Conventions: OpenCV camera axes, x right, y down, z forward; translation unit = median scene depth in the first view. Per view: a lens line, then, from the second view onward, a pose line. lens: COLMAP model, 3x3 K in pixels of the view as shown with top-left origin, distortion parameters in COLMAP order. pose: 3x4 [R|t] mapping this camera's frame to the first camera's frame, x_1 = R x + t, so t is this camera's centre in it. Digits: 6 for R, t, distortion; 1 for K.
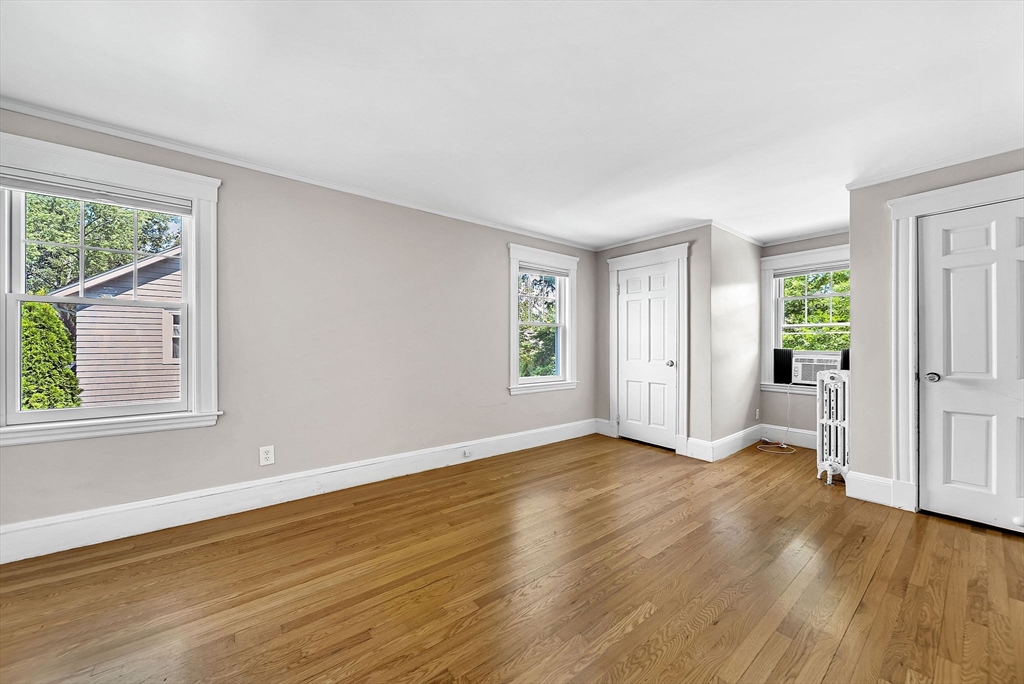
lens RADIAL K [[367.5, 0, 514.3], [0, 367.5, 346.6], [0, 0, 1]] dist [-0.001166, -0.000190]
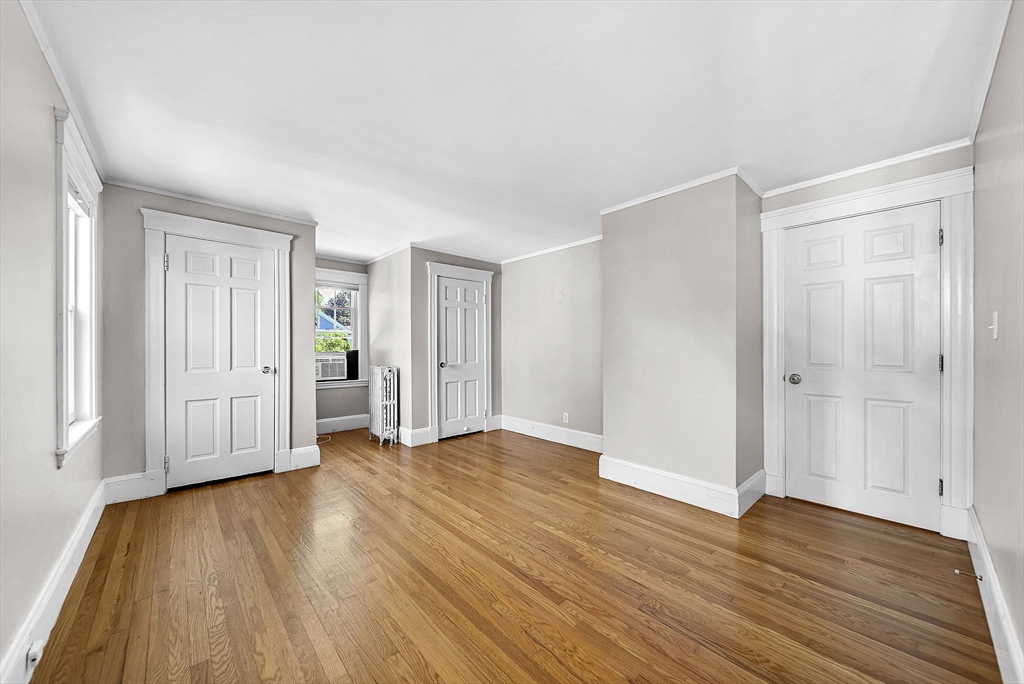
lens RADIAL K [[367.5, 0, 515.9], [0, 367.5, 344.9], [0, 0, 1]] dist [-0.001166, -0.000190]
pose [[-0.085907, 0.003132, 0.996298, -0.585092], [0.005843, 0.999979, -0.002640, -0.007307], [-0.996286, 0.005594, -0.085924, 0.637144]]
